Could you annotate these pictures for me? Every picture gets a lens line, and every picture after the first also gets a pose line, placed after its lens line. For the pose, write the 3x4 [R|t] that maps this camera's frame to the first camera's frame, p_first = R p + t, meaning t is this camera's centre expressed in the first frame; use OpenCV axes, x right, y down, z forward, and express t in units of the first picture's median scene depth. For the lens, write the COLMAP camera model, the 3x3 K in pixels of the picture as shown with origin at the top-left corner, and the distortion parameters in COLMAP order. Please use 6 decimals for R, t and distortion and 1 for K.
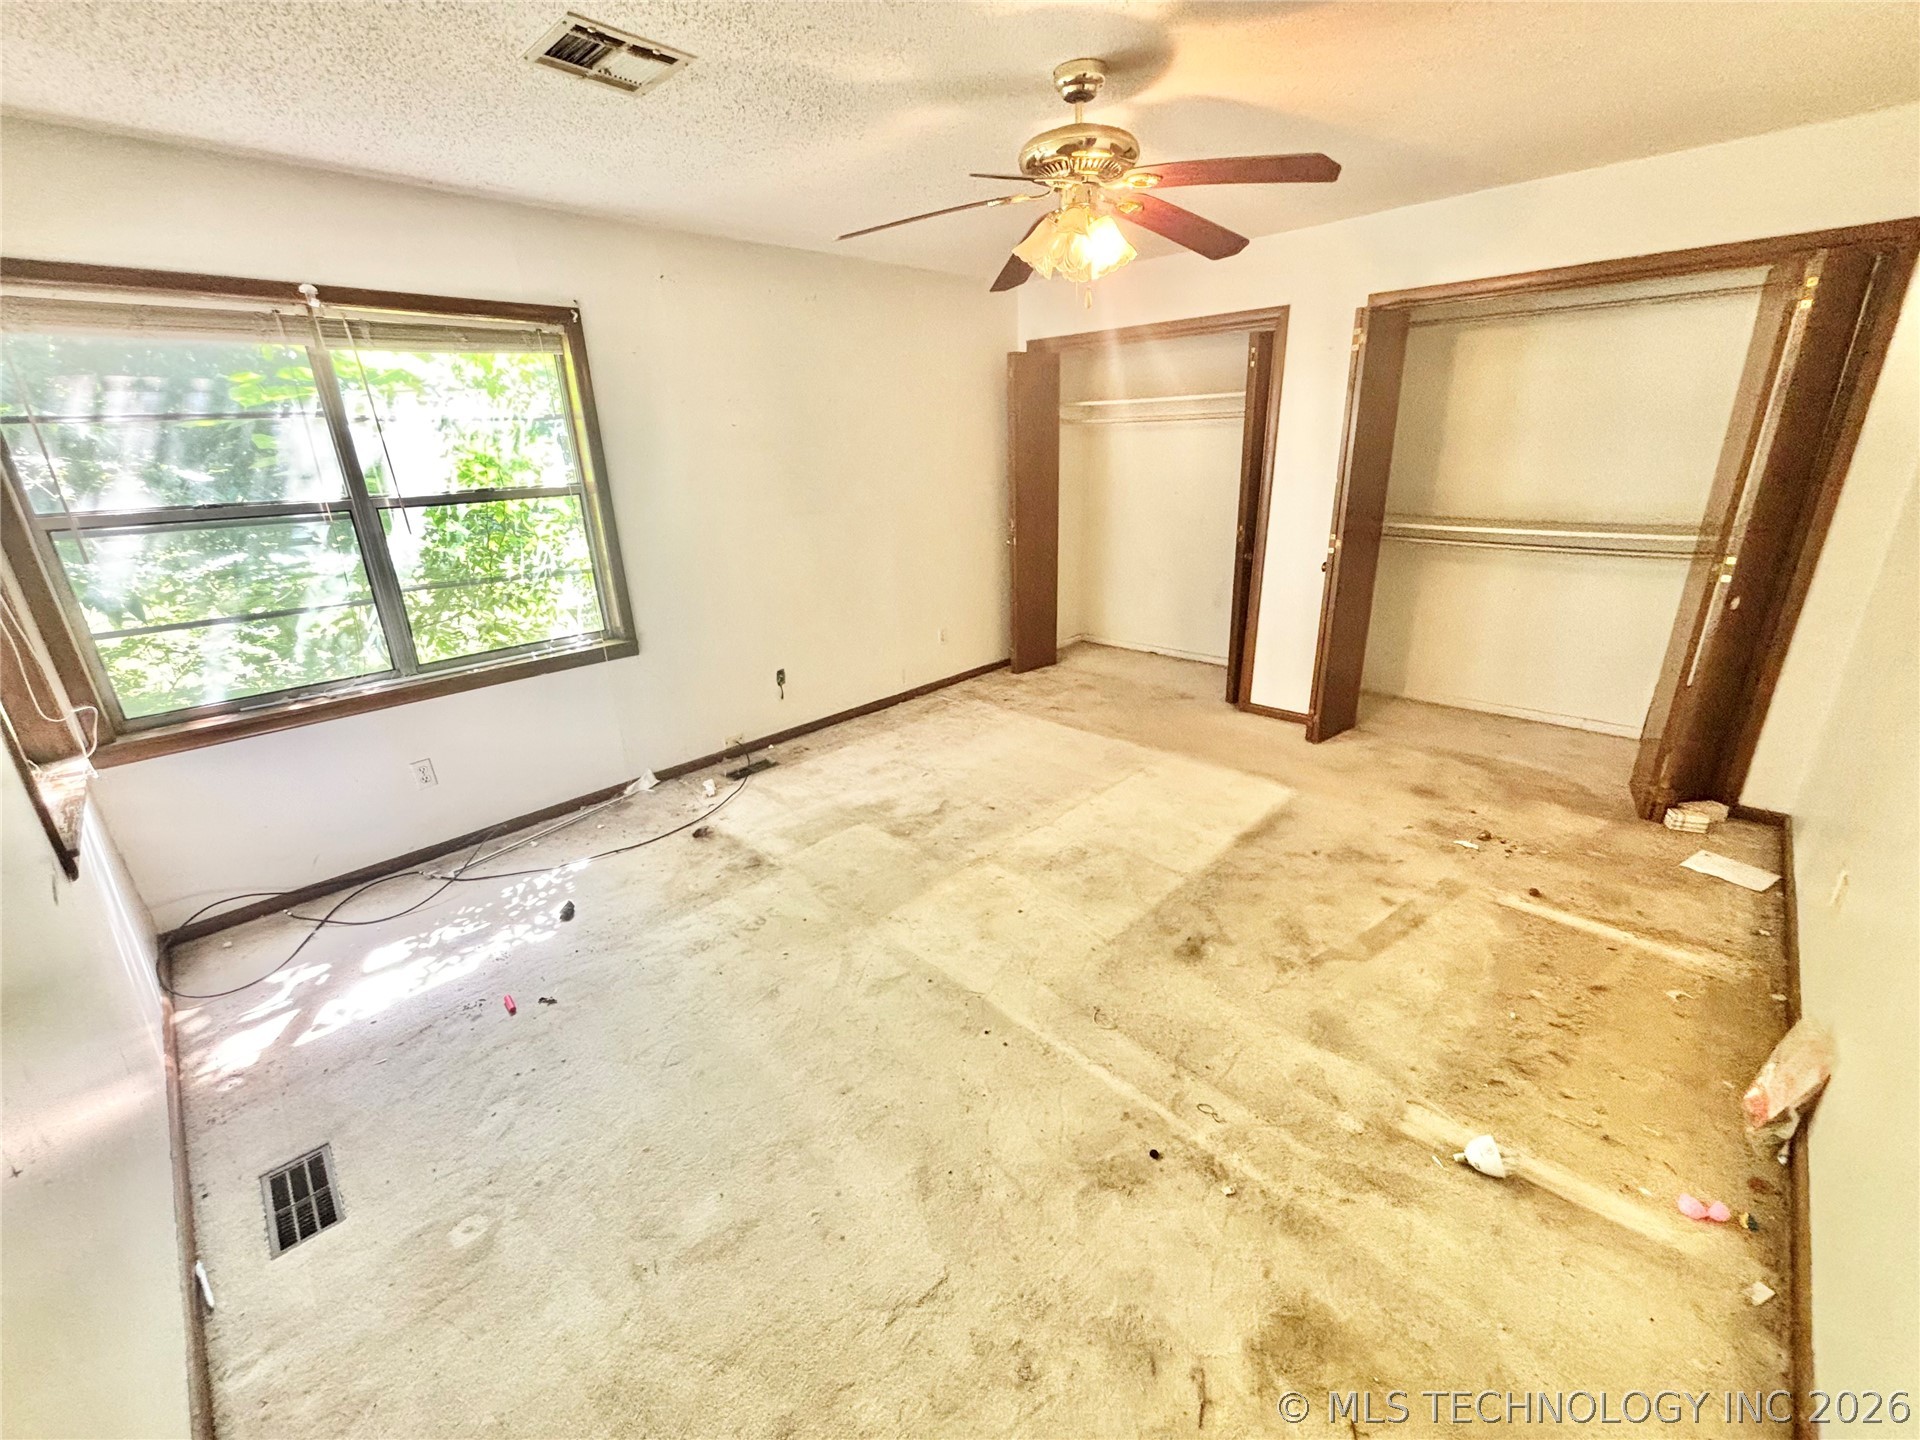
lens RADIAL K [[769.6, 0, 960.5], [0, 769.6, 709.4], [0, 0, 1]] dist [0.001504, -0.000203]
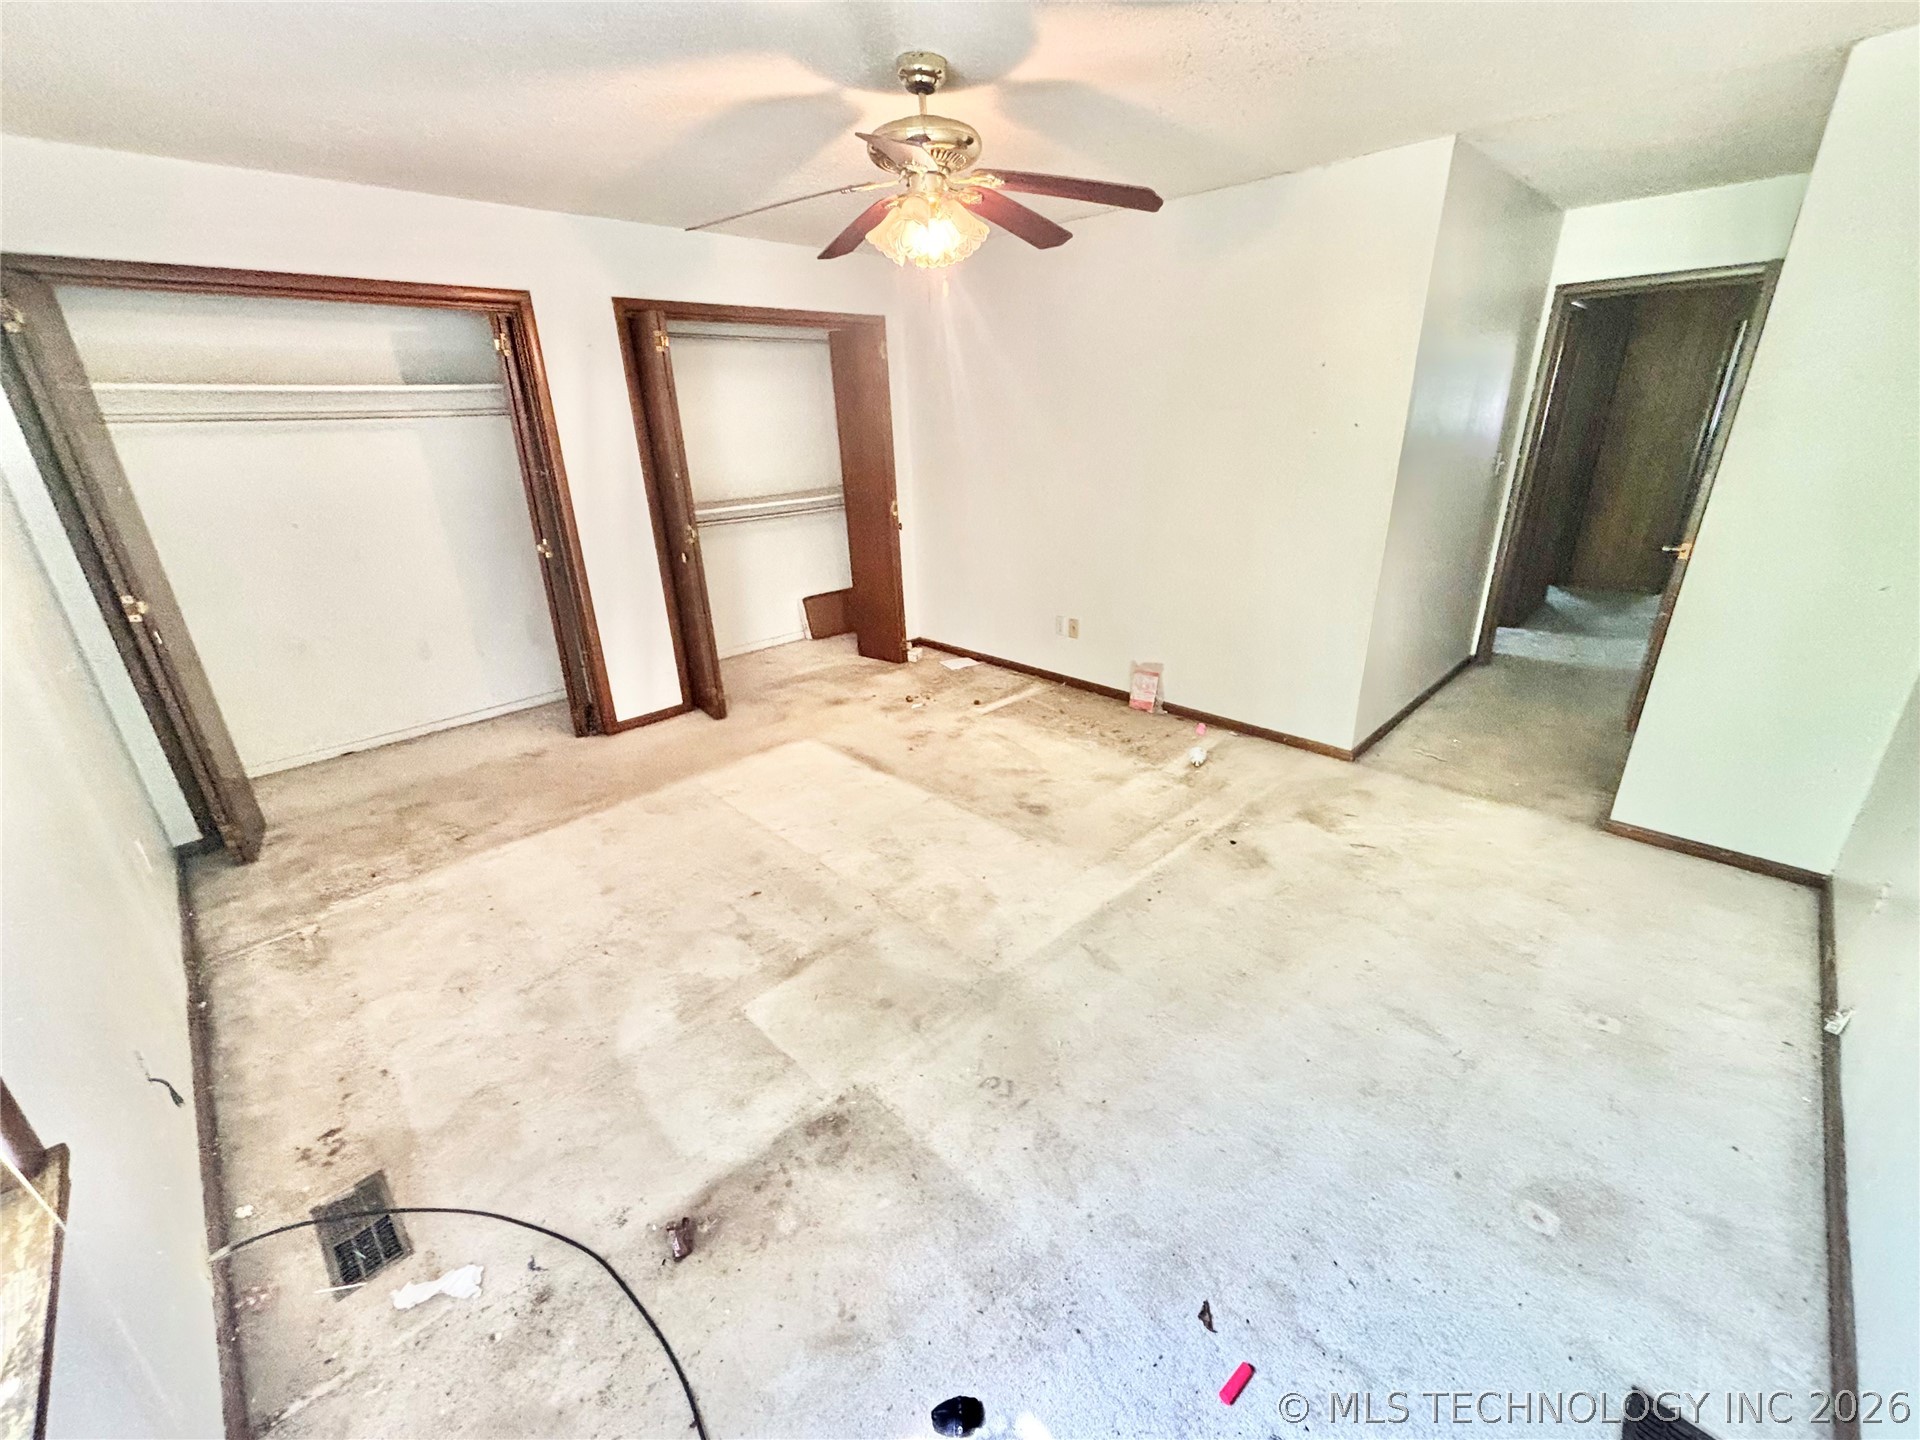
lens RADIAL K [[769.6, 0, 957.0], [0, 769.6, 719.6], [0, 0, 1]] dist [0.001504, -0.000203]
pose [[0.020501, -0.339670, 0.940321, -0.686993], [0.357942, 0.880670, 0.310319, -0.215895], [-0.933519, 0.330219, 0.139637, 0.684258]]
